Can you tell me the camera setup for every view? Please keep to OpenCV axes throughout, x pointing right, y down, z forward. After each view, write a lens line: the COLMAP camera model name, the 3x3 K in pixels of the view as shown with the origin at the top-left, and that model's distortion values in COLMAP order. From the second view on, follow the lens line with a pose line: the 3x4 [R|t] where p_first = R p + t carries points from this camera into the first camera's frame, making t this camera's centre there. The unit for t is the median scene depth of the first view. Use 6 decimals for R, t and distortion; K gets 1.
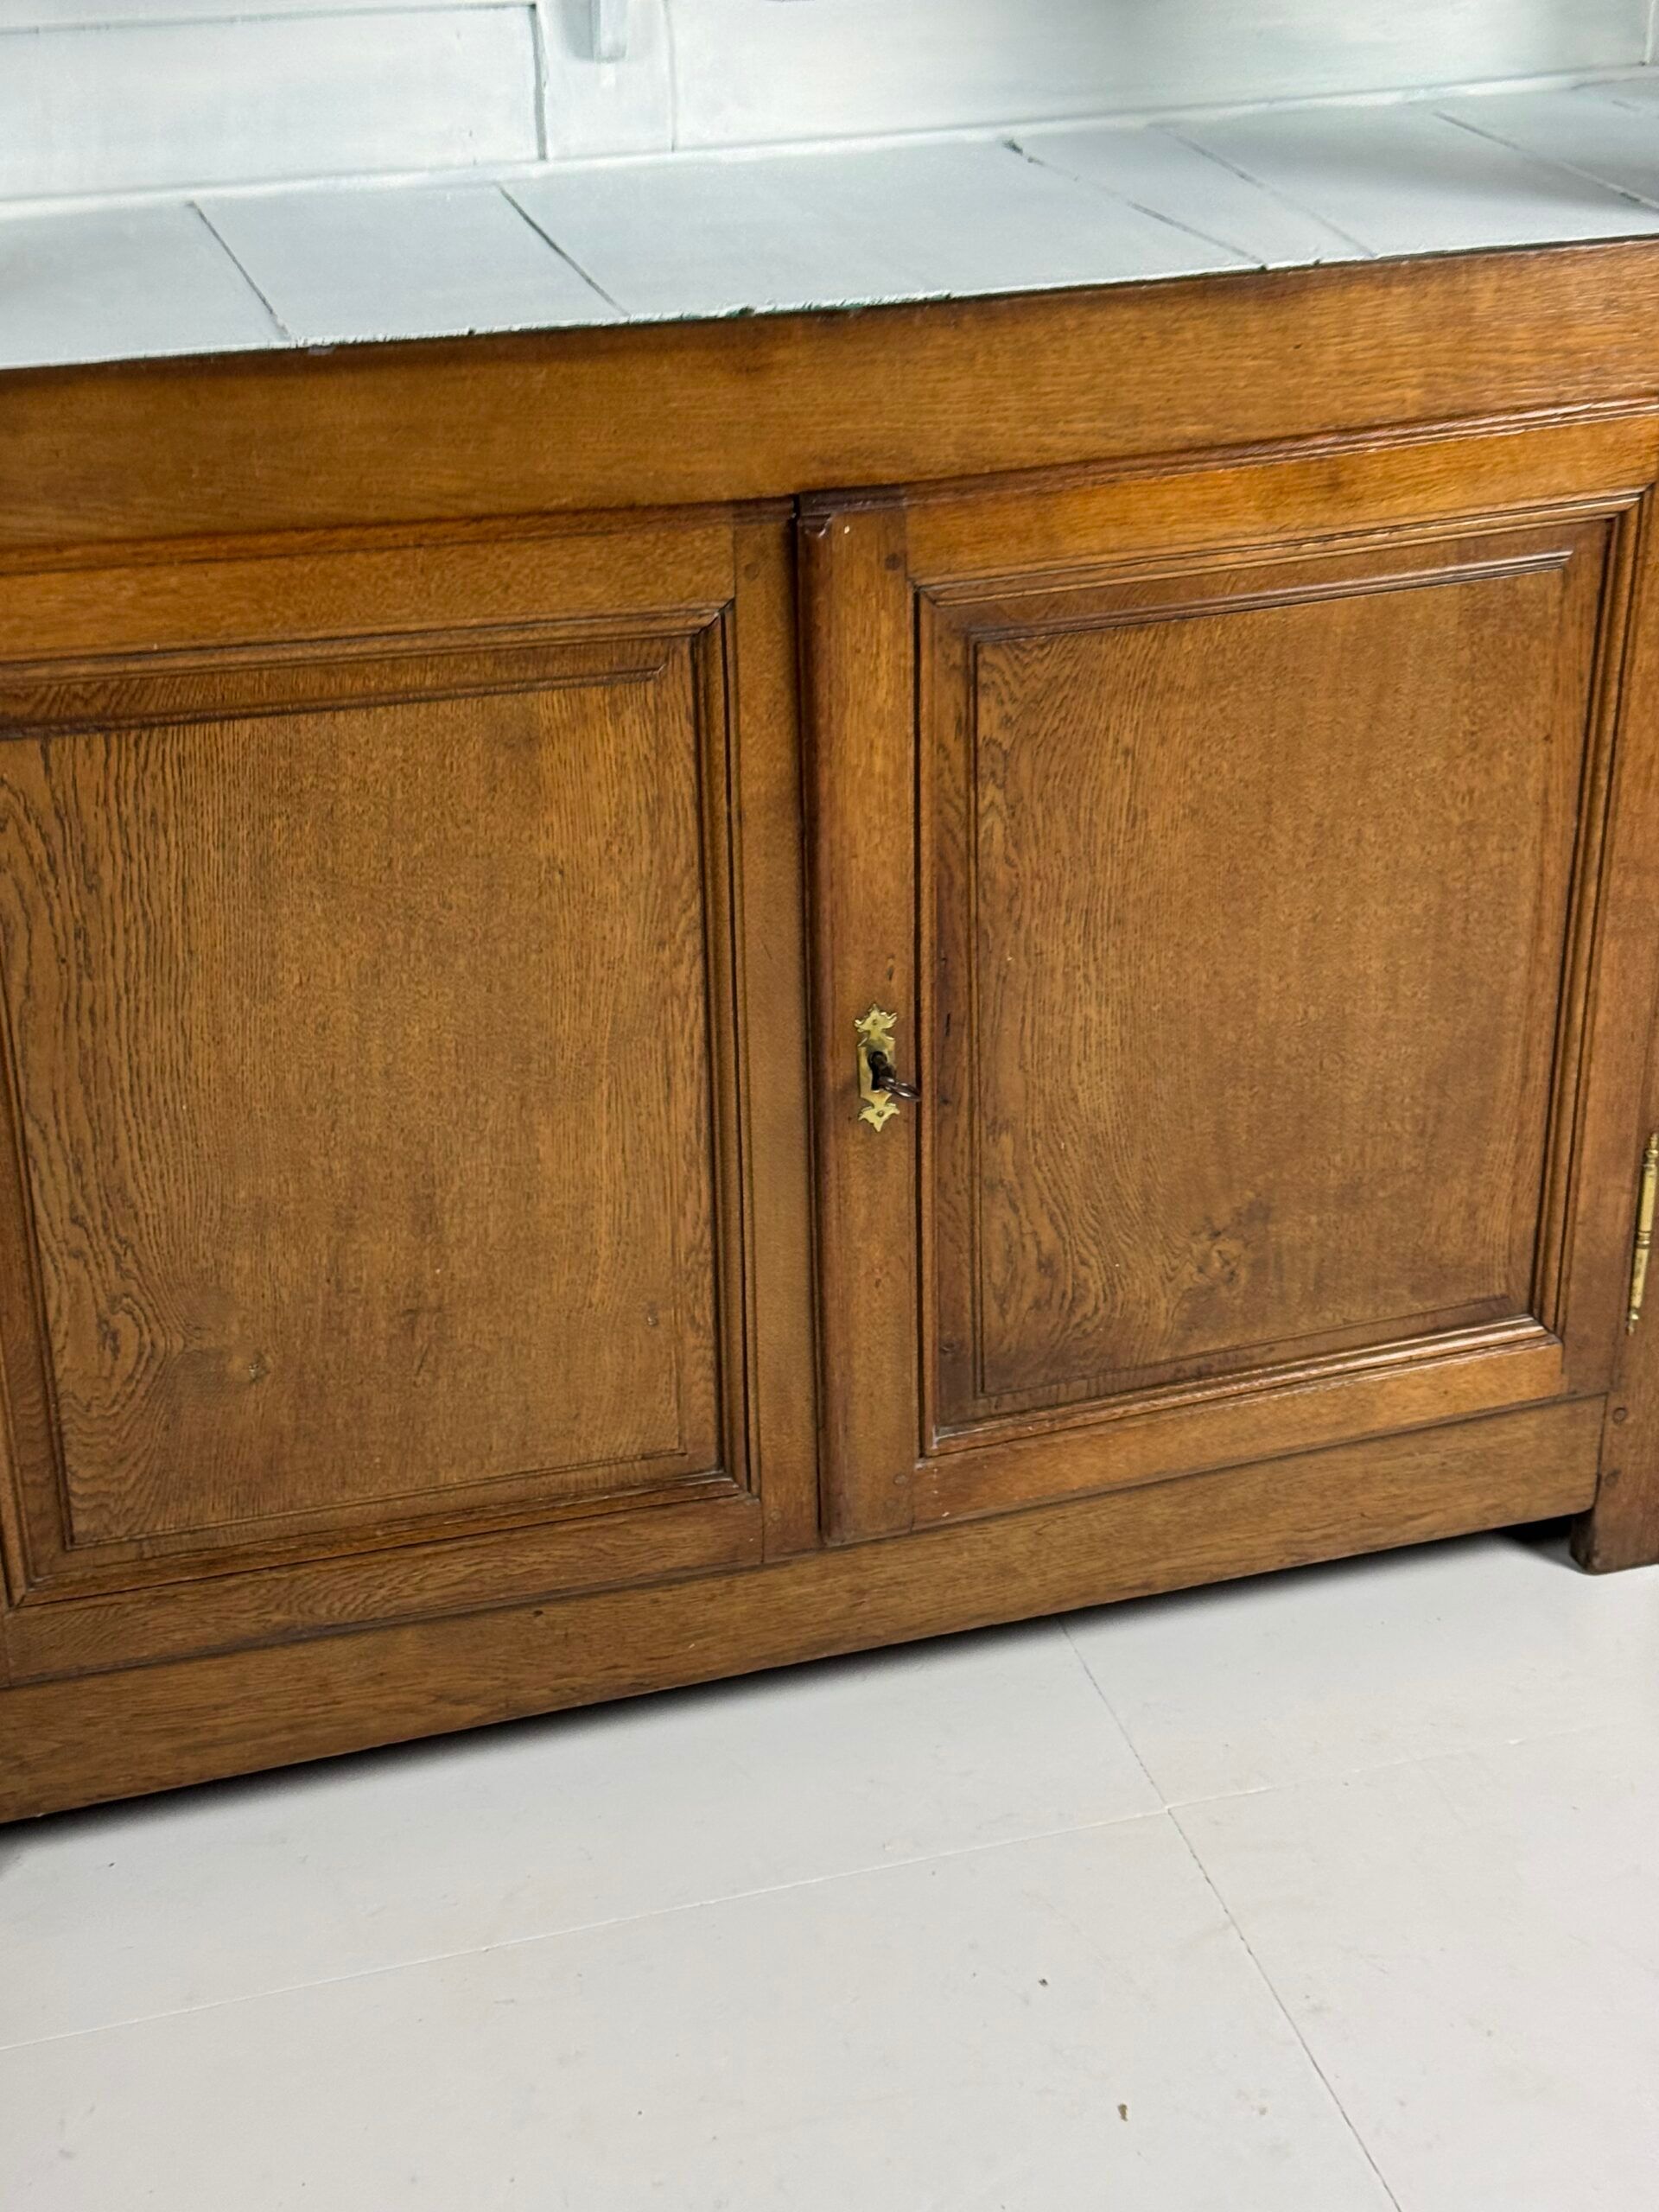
lens RADIAL K [[3224.3, 0, 876.5], [0, 3224.3, 1149.2], [0, 0, 1]] dist [0.151030, 0.000000]
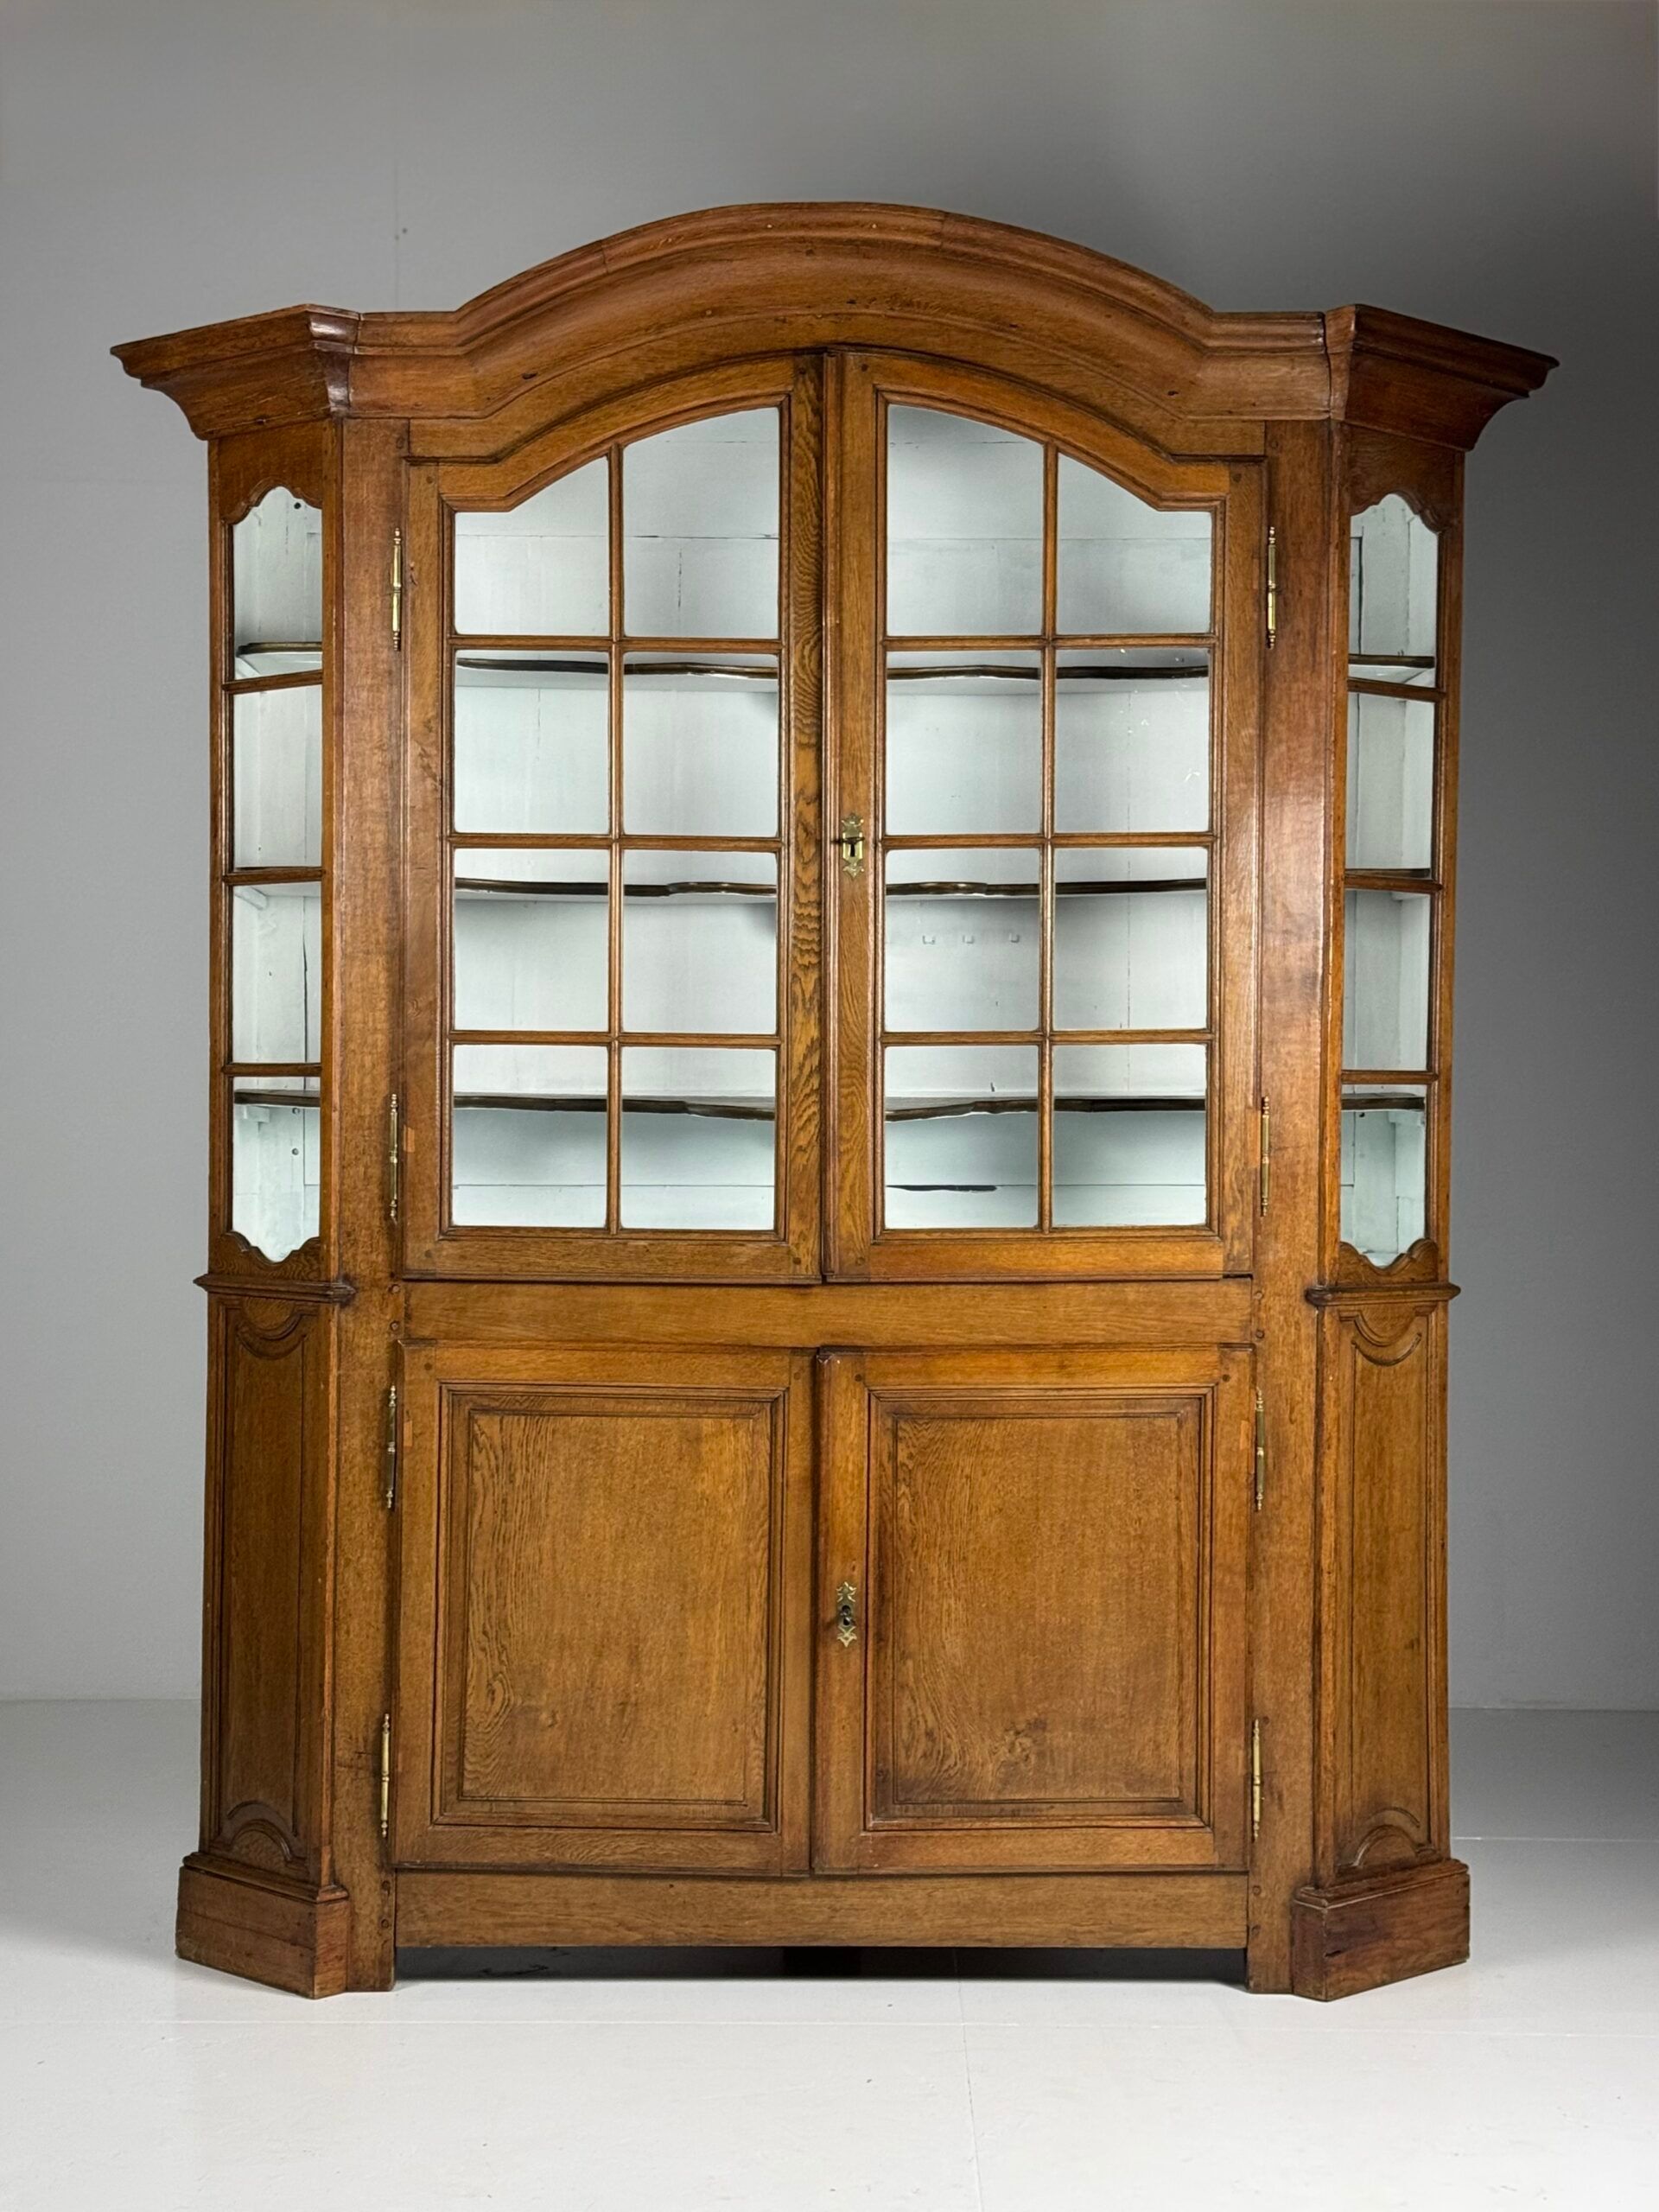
lens RADIAL K [[3442.5, 0, 852.5], [0, 3442.5, 1092.3], [0, 0, 1]] dist [0.158434, 0.000000]
pose [[0.960563, 0.023792, -0.277044, 0.641963], [-0.142949, 0.896844, -0.418613, 0.634329], [0.238505, 0.441707, 0.864876, -1.171293]]
